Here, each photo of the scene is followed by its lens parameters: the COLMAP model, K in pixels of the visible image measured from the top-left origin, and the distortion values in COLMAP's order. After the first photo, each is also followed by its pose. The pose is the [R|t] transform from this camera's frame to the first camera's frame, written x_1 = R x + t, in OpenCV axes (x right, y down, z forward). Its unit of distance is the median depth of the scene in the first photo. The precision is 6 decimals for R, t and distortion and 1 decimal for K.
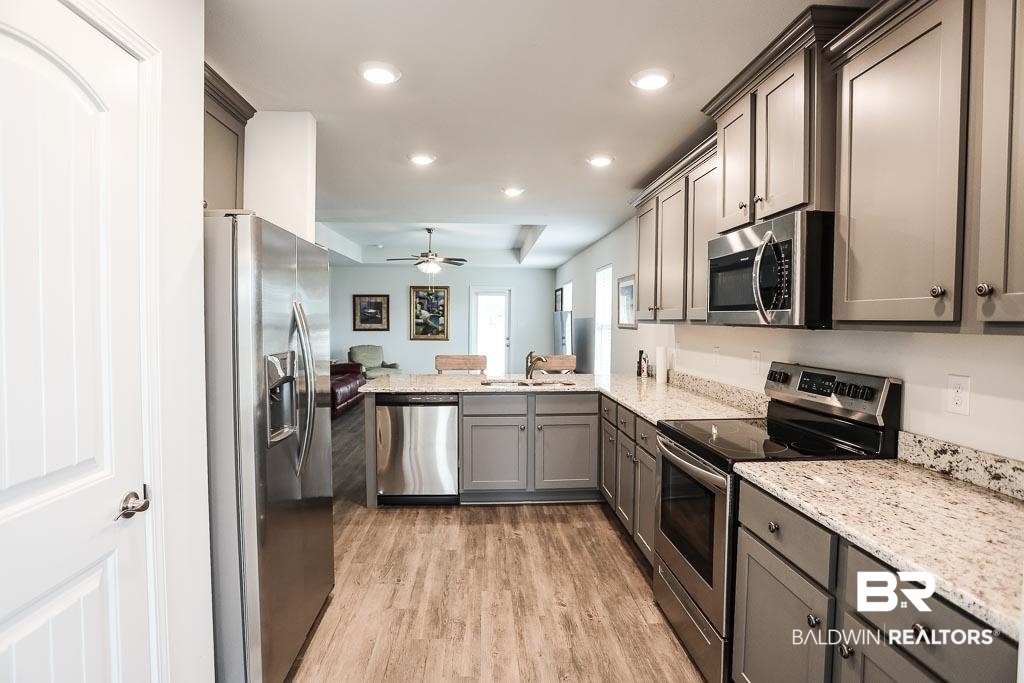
lens RADIAL K [[530.6, 0, 509.0], [0, 530.6, 340.5], [0, 0, 1]] dist [-0.049269, 0.013555]
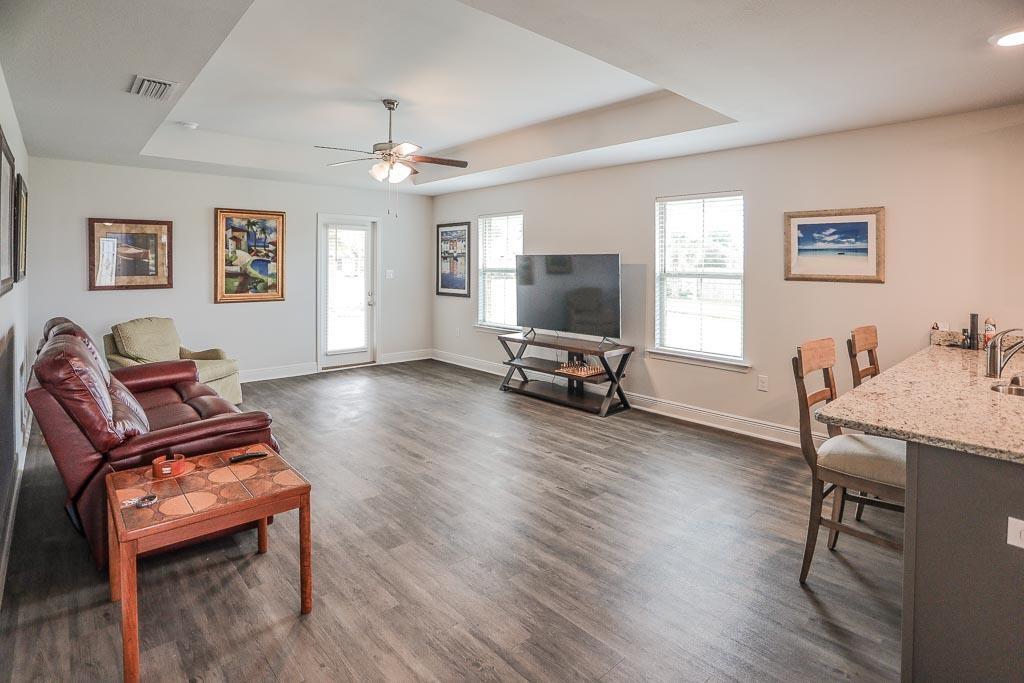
lens RADIAL K [[530.6, 0, 522.1], [0, 530.6, 274.7], [0, 0, 1]] dist [-0.049269, 0.013555]
pose [[0.775930, -0.014964, 0.630642, -0.283678], [0.024568, 0.999677, -0.006507, -0.019591], [-0.630341, 0.020543, 0.776047, 0.363764]]
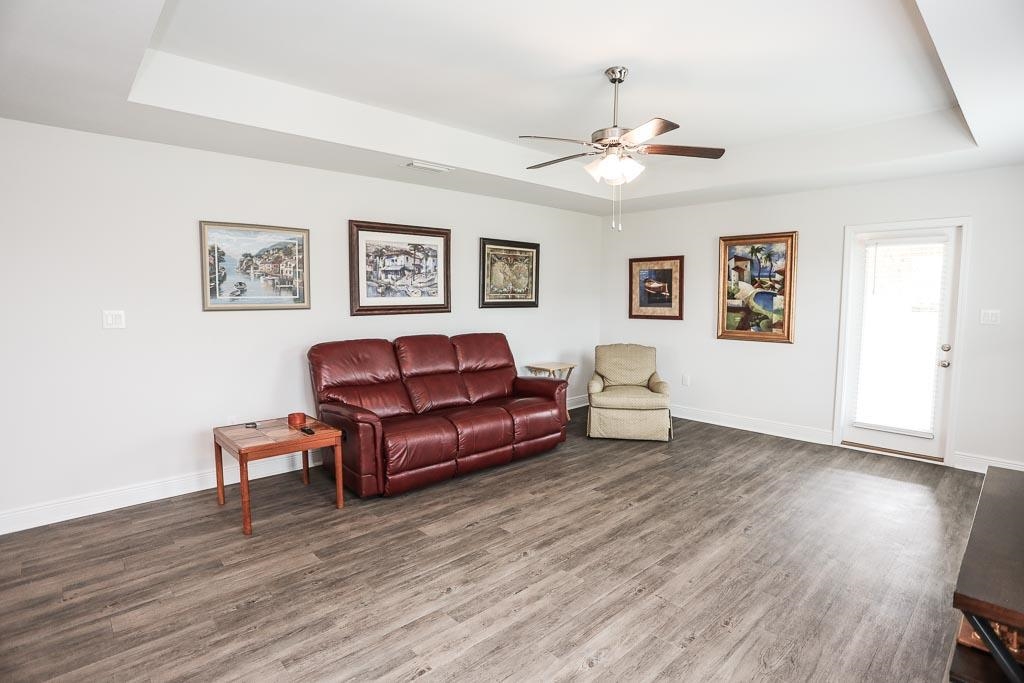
lens RADIAL K [[530.6, 0, 513.4], [0, 530.6, 333.8], [0, 0, 1]] dist [-0.049269, 0.013555]
pose [[0.642432, 0.051699, -0.764597, 0.088411], [-0.029466, 0.998650, 0.042767, -0.022328], [0.765776, -0.004946, 0.643088, 0.501138]]
